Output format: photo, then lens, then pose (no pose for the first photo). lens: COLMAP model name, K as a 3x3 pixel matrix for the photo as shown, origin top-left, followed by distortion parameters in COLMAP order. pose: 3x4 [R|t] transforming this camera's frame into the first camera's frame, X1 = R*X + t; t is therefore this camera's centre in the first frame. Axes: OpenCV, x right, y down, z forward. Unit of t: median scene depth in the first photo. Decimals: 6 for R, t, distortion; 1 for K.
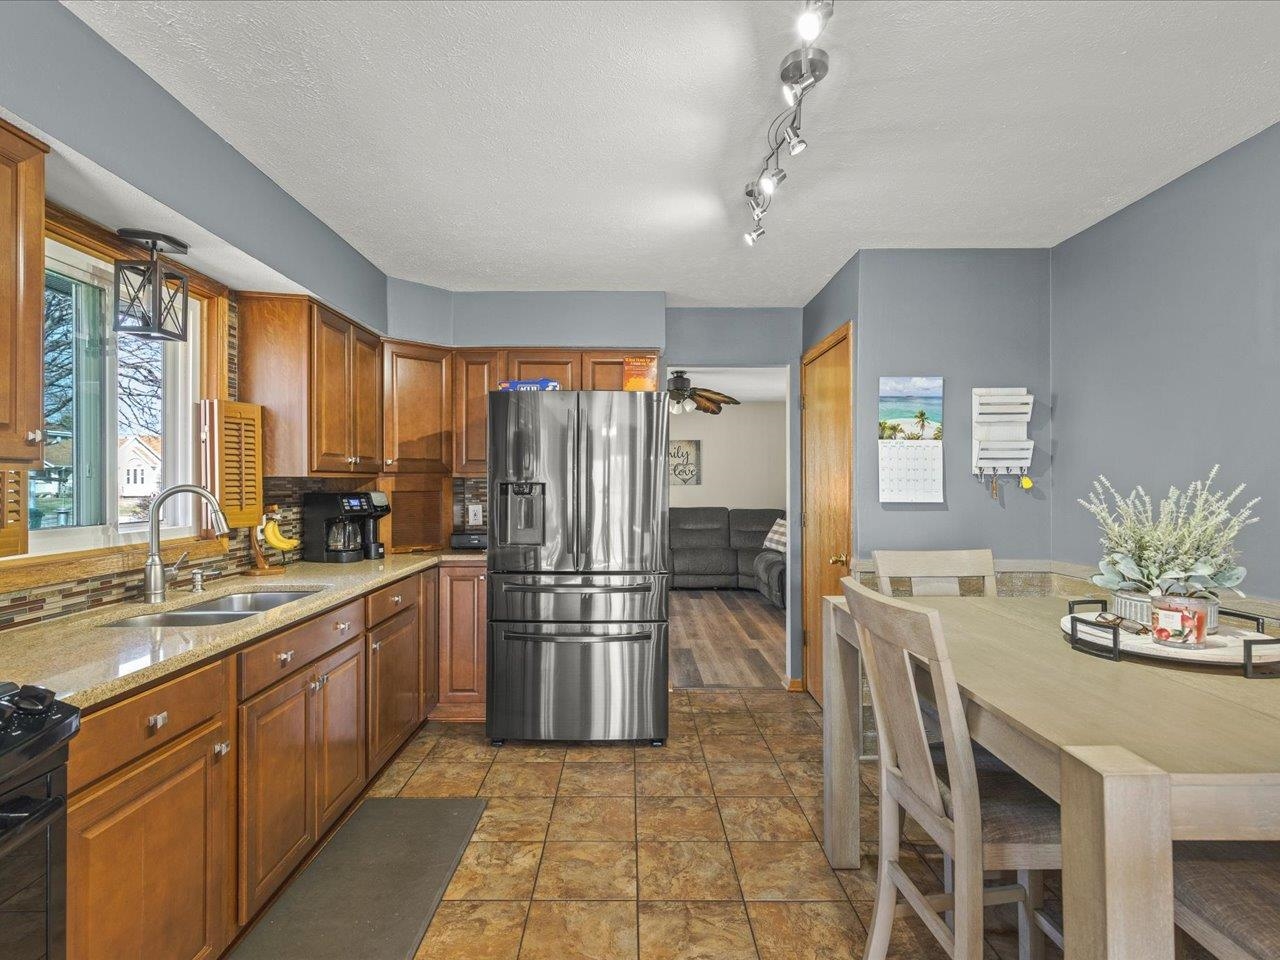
lens RADIAL K [[667.5, 0, 648.3], [0, 667.5, 476.7], [0, 0, 1]] dist [0.003145, -0.002021]
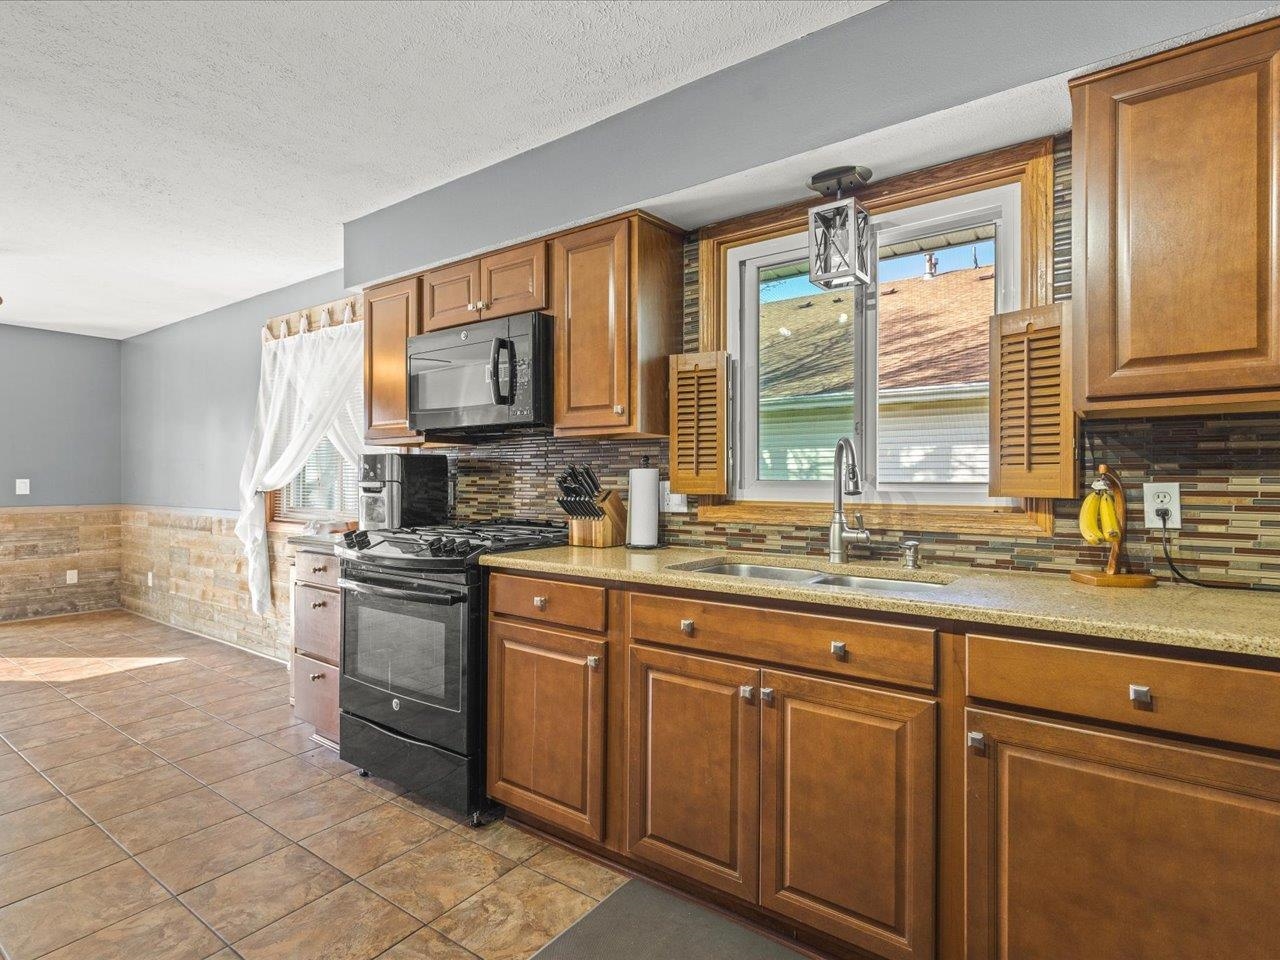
lens RADIAL K [[667.5, 0, 657.3], [0, 667.5, 473.7], [0, 0, 1]] dist [0.003145, -0.002021]
pose [[-0.603184, -0.005951, -0.797580, 0.122110], [0.006858, 0.999897, -0.012647, 0.052126], [0.797573, -0.013099, -0.603081, 0.981944]]
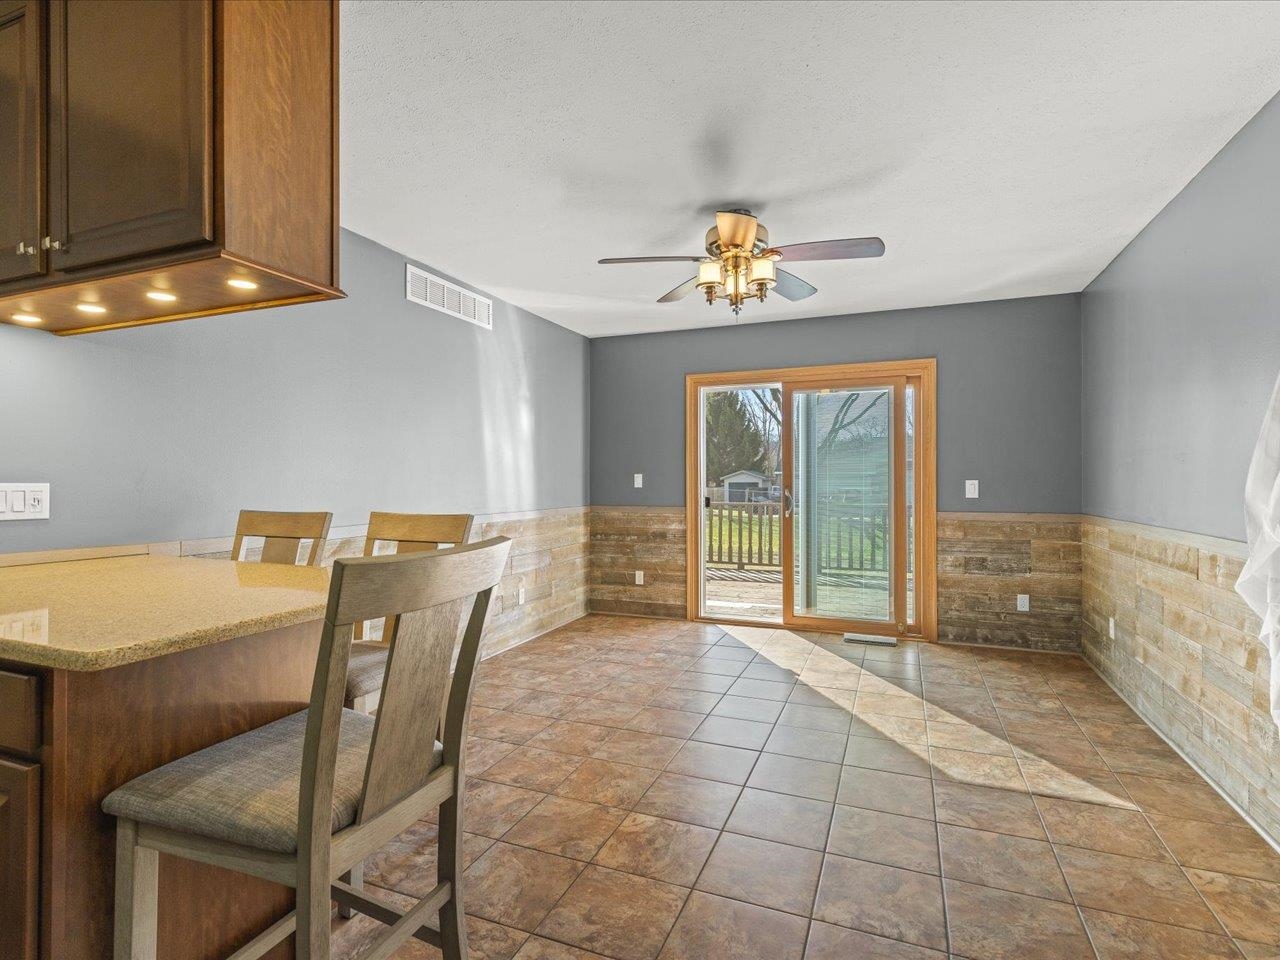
lens RADIAL K [[667.5, 0, 634.9], [0, 667.5, 479.8], [0, 0, 1]] dist [0.003145, -0.002021]
pose [[-0.914353, 0.002686, 0.404908, -0.187810], [-0.000584, 0.999968, -0.007952, 0.043972], [-0.404917, -0.007508, -0.914323, 0.276065]]
